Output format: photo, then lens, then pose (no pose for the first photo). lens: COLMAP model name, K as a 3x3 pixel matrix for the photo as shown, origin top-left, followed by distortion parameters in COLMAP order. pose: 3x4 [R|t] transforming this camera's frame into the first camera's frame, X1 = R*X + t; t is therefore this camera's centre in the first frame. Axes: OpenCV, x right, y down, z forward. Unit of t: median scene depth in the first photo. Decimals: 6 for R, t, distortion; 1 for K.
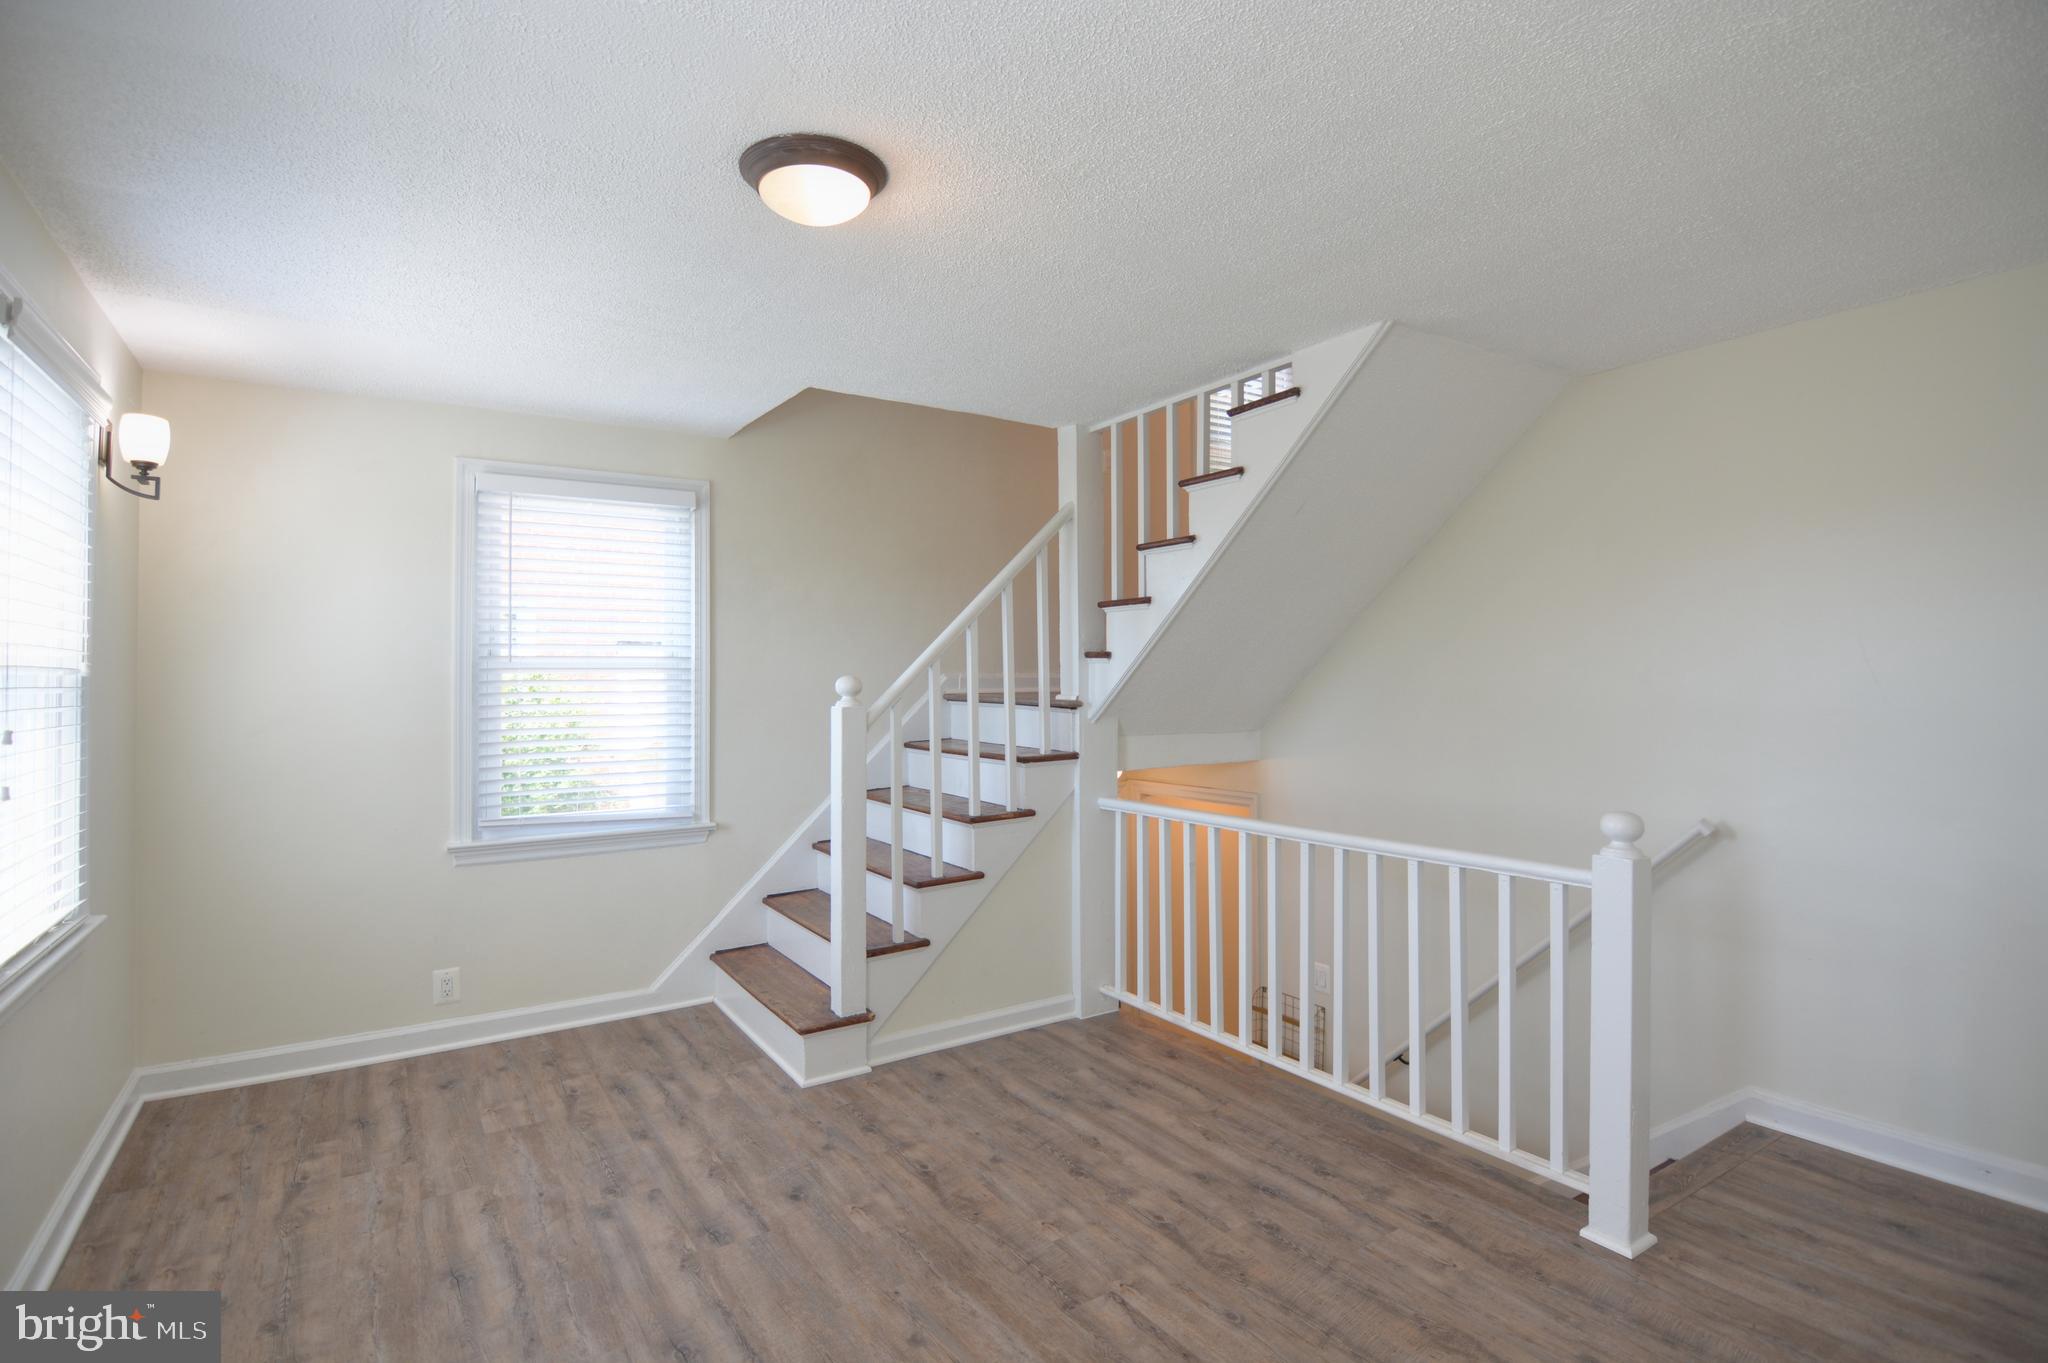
lens RADIAL K [[1017.1, 0, 1017.0], [0, 1017.1, 652.5], [0, 0, 1]] dist [-0.005984, -0.011815]
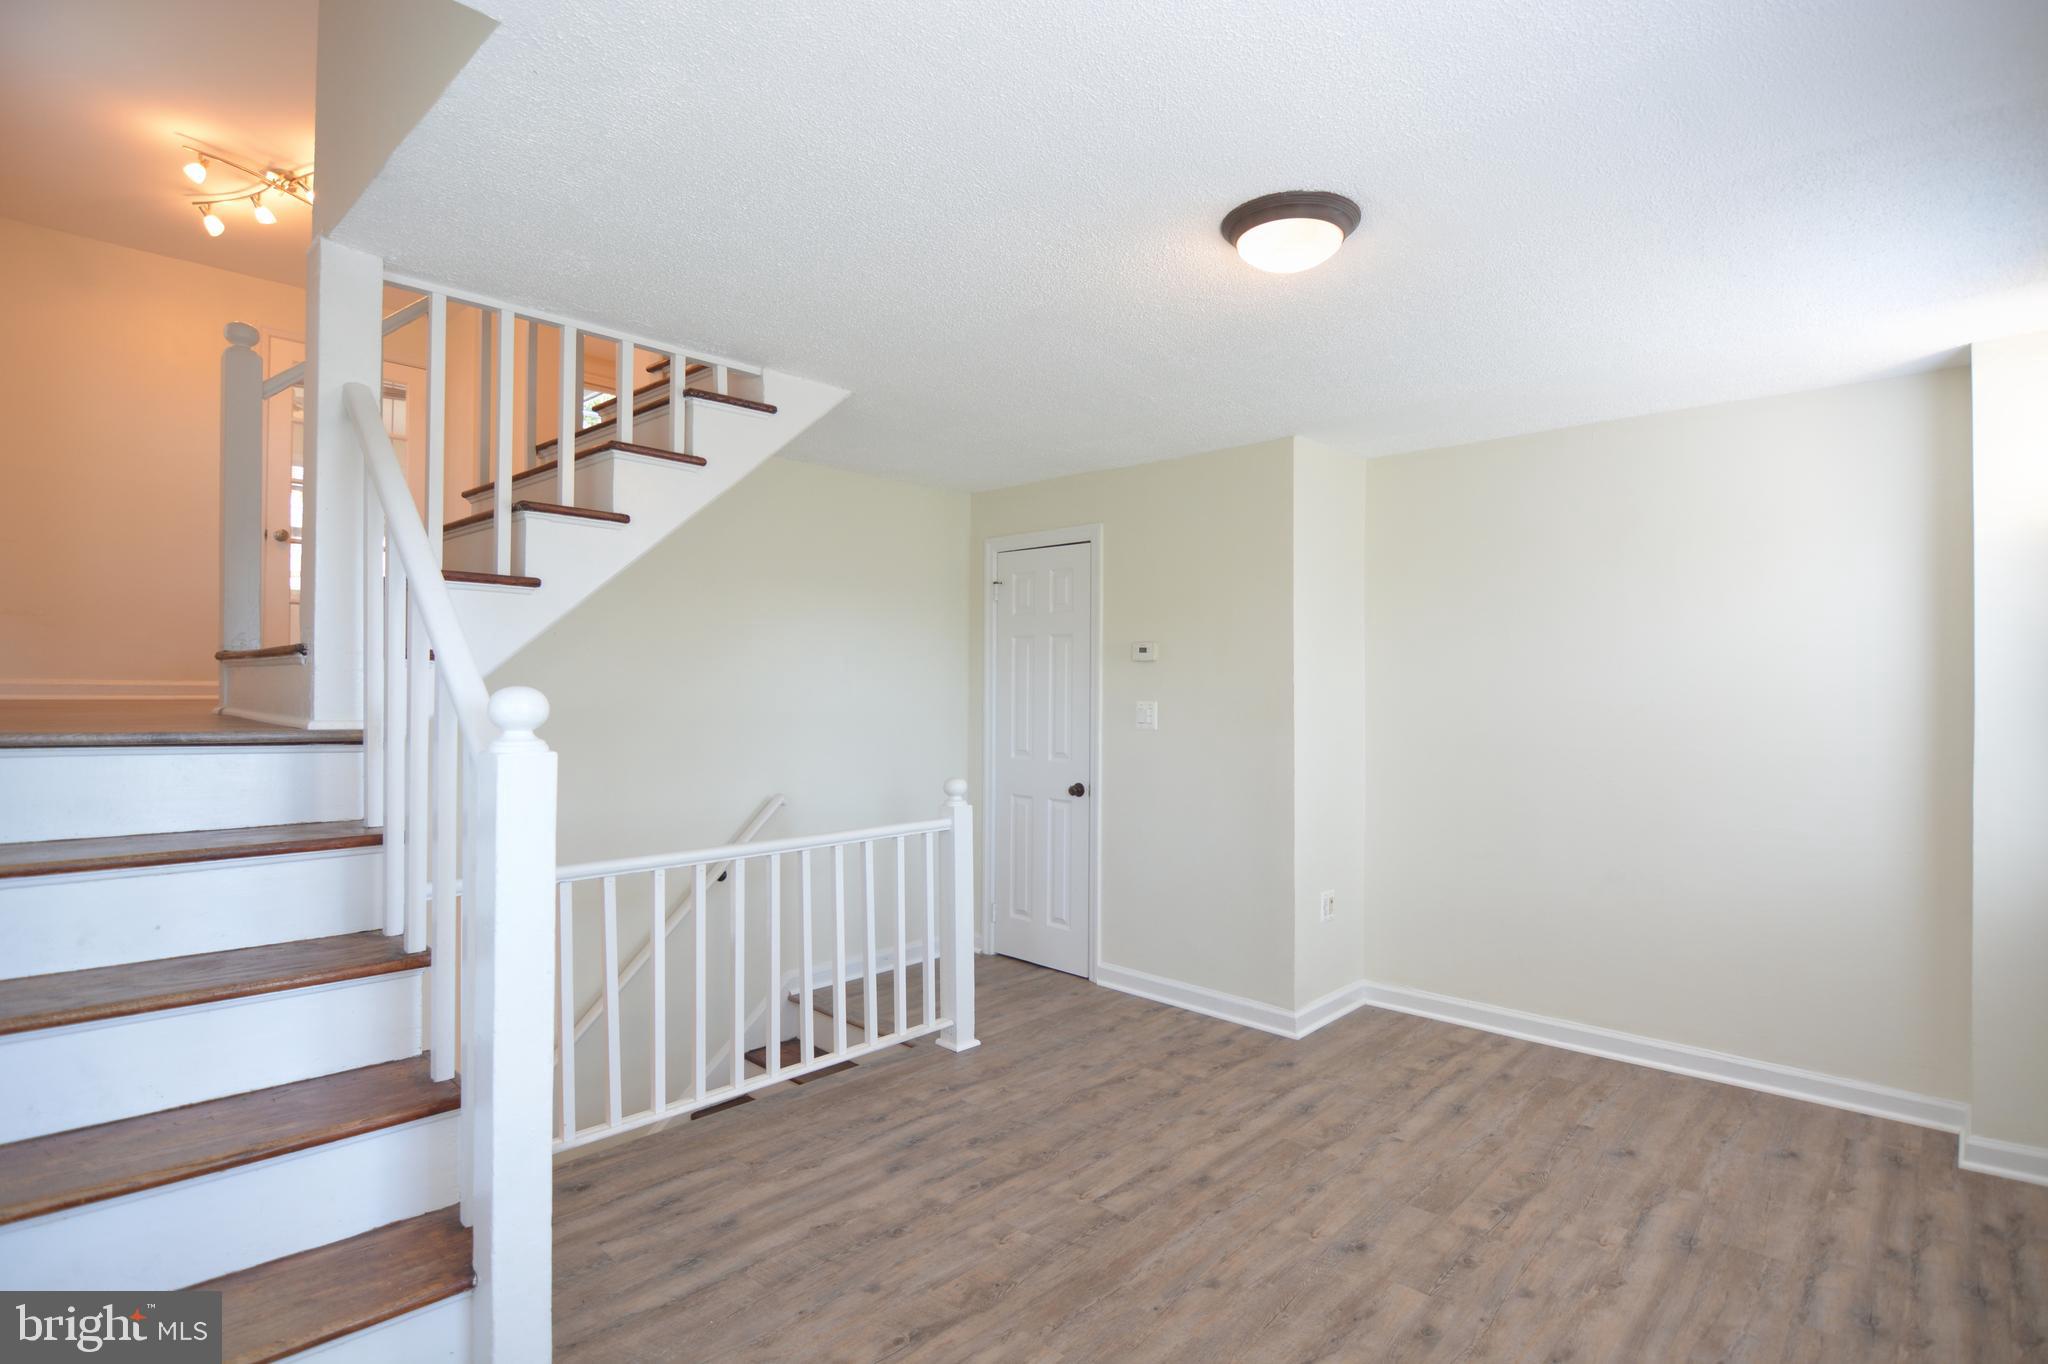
lens RADIAL K [[1017.1, 0, 1030.3], [0, 1017.1, 680.0], [0, 0, 1]] dist [-0.005984, -0.011815]
pose [[-0.246193, 0.008008, 0.969188, -0.820997], [-0.033295, 0.999306, -0.016714, 0.021095], [-0.968649, -0.036384, -0.245756, 1.066707]]
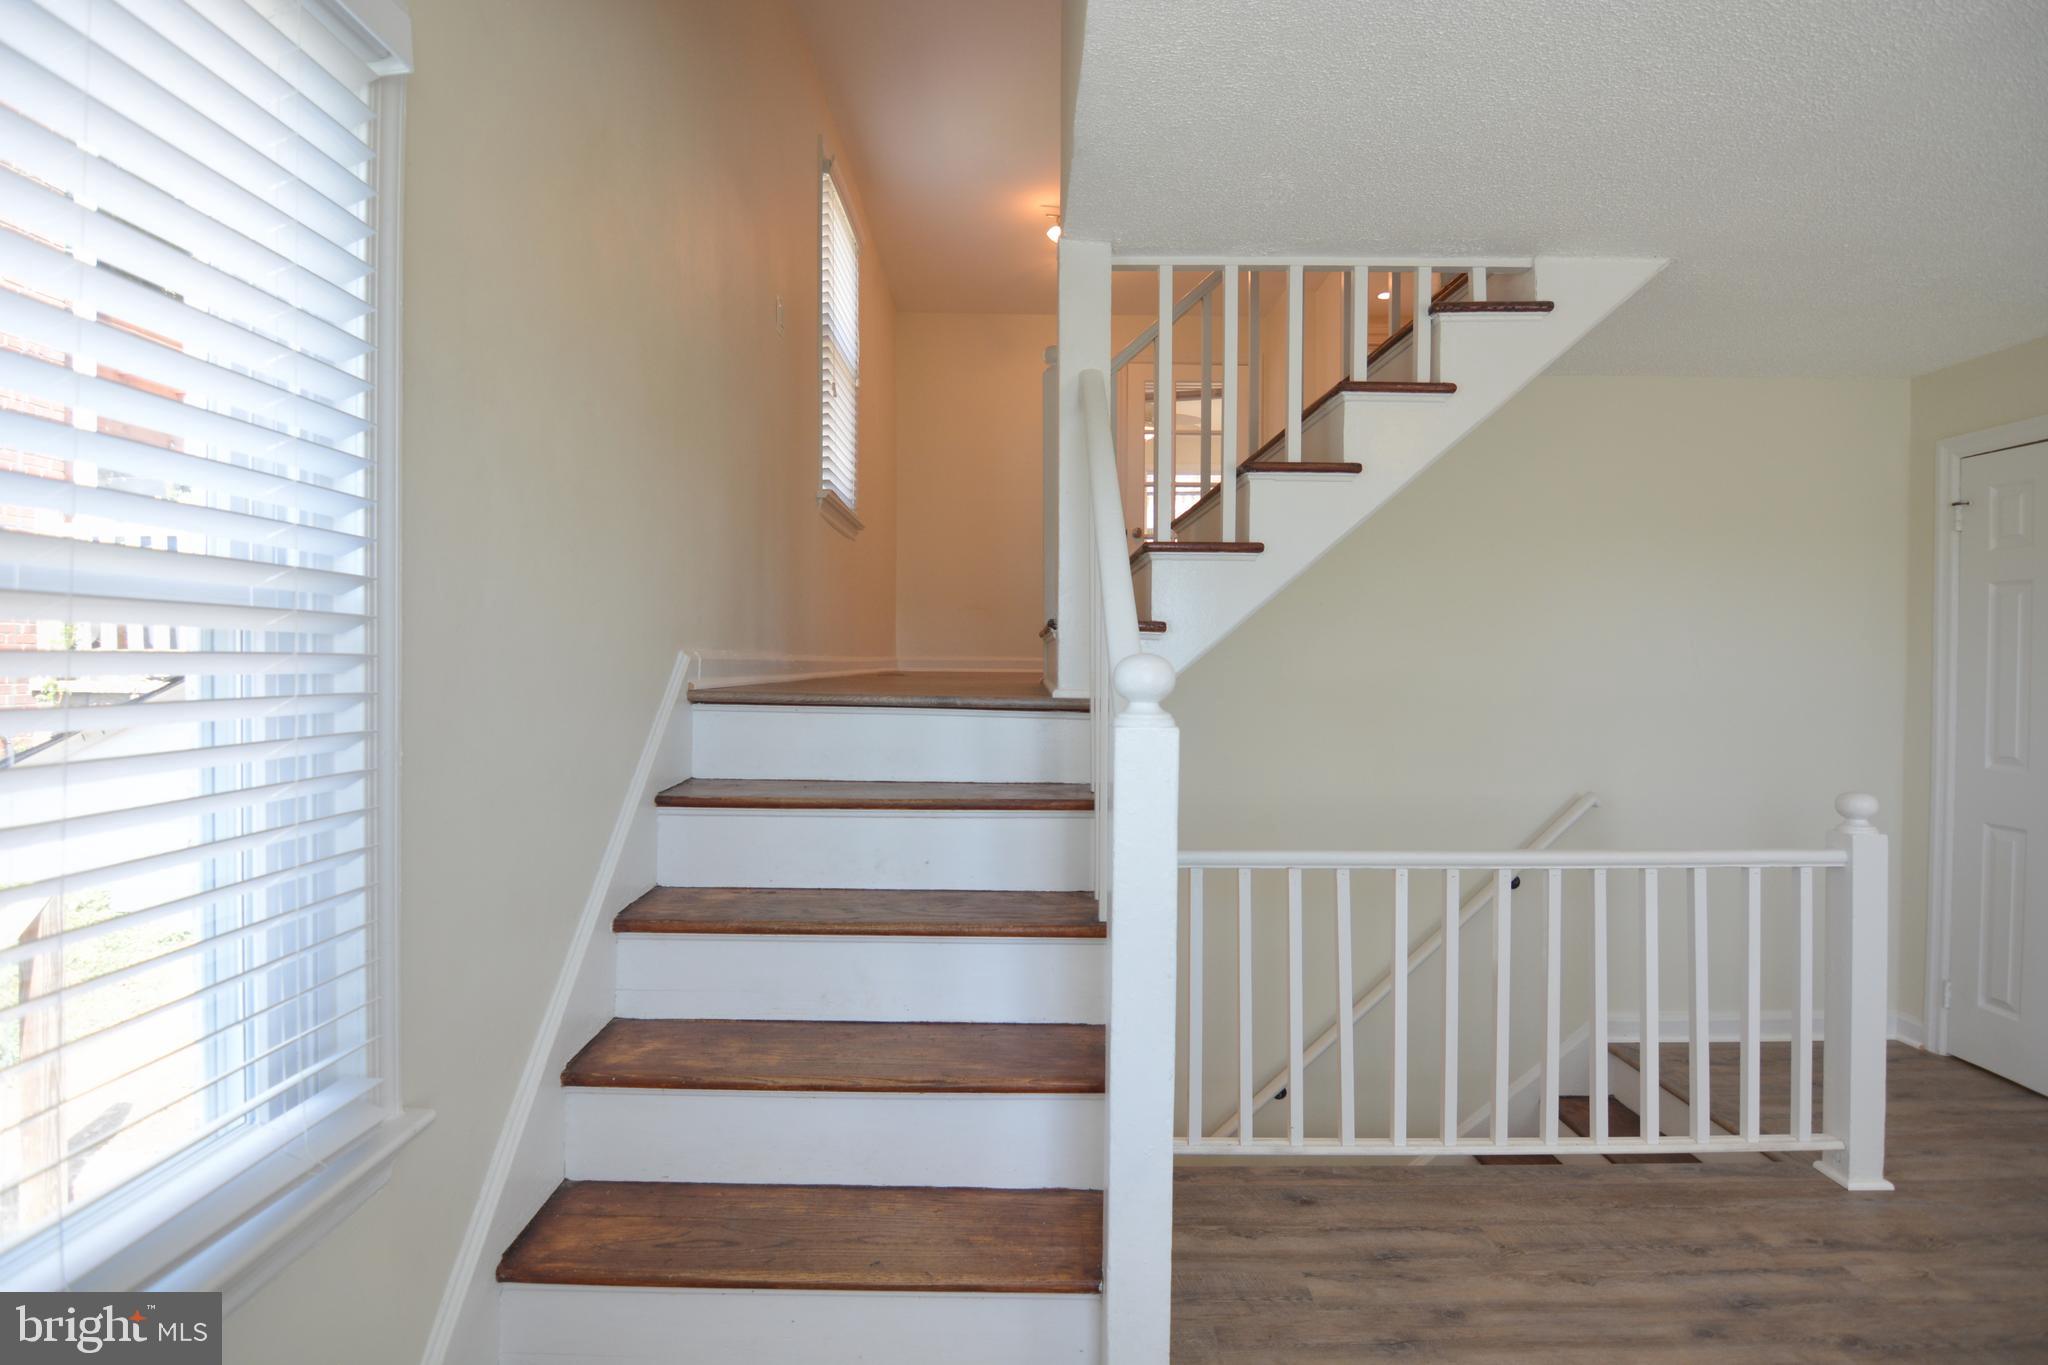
lens RADIAL K [[1017.1, 0, 1022.6], [0, 1017.1, 678.1], [0, 0, 1]] dist [-0.005984, -0.011815]
pose [[0.538838, -0.009076, 0.842360, -0.663531], [-0.029724, 0.999114, 0.029779, 0.023830], [-0.841885, -0.041084, 0.538091, 0.978083]]
